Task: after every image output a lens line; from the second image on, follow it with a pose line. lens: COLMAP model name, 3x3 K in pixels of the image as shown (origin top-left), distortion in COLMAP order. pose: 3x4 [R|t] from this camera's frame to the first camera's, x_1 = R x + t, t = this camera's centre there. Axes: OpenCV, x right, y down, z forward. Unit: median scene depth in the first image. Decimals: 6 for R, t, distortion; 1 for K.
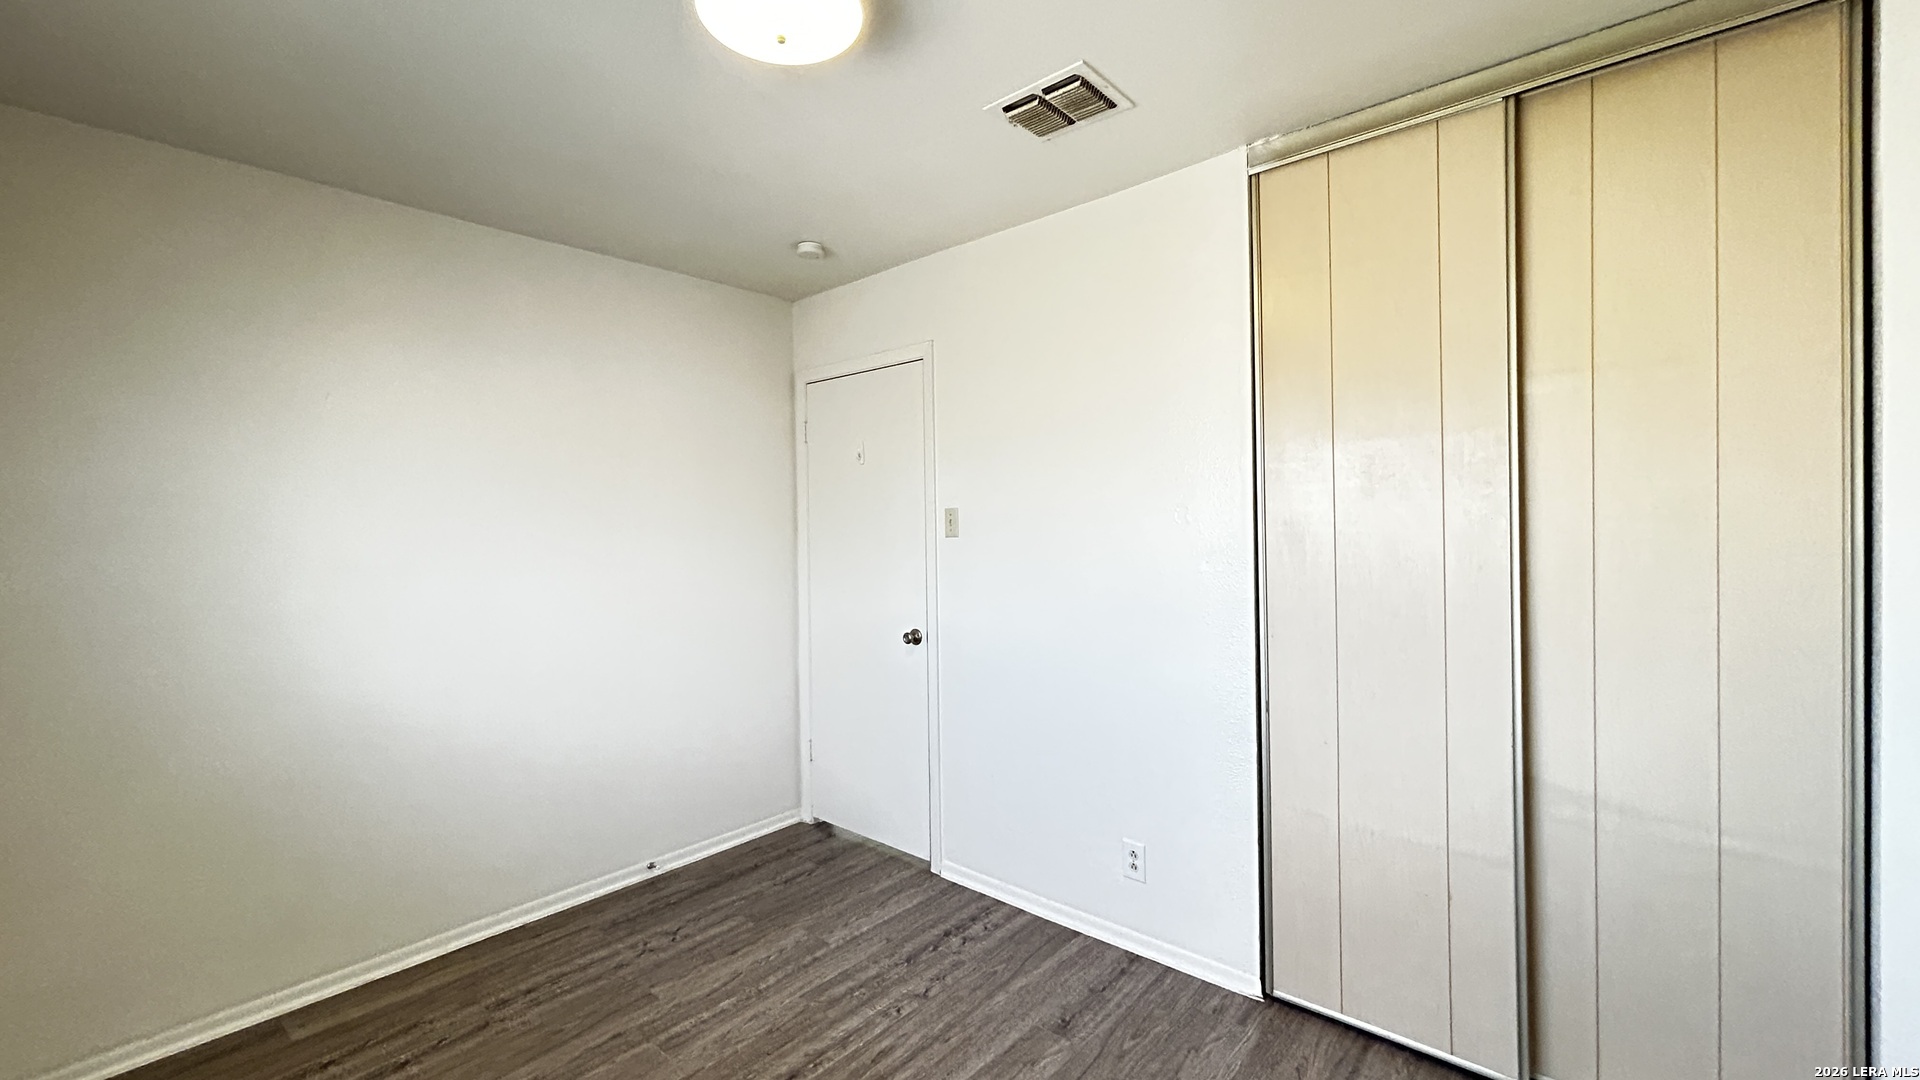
lens RADIAL K [[773.7, 0, 970.2], [0, 773.7, 535.3], [0, 0, 1]] dist [0.000500, 0.001652]
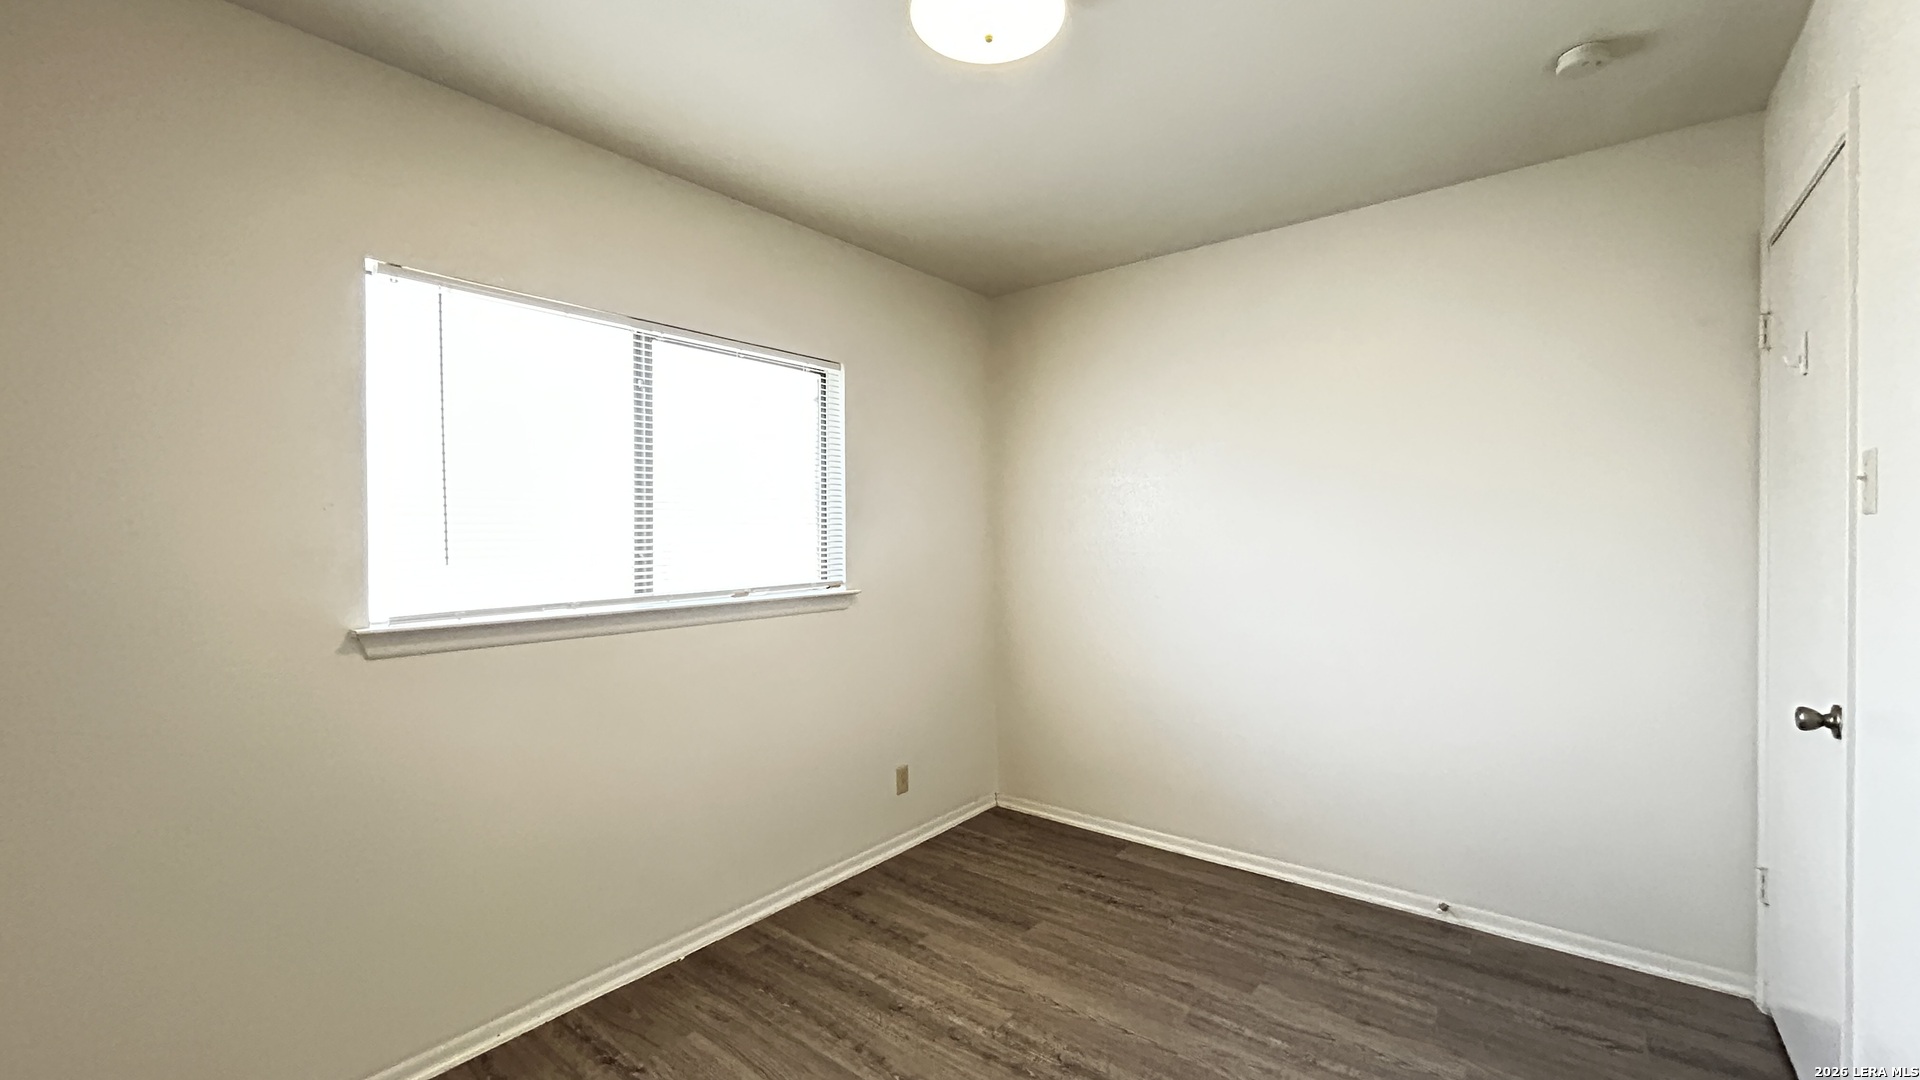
lens RADIAL K [[773.7, 0, 966.3], [0, 773.7, 546.6], [0, 0, 1]] dist [0.000500, 0.001652]
pose [[0.046406, 0.037894, -0.998204, 0.474074], [0.001973, 0.999275, 0.038027, 0.002115], [0.998921, -0.003734, 0.046297, 0.540122]]
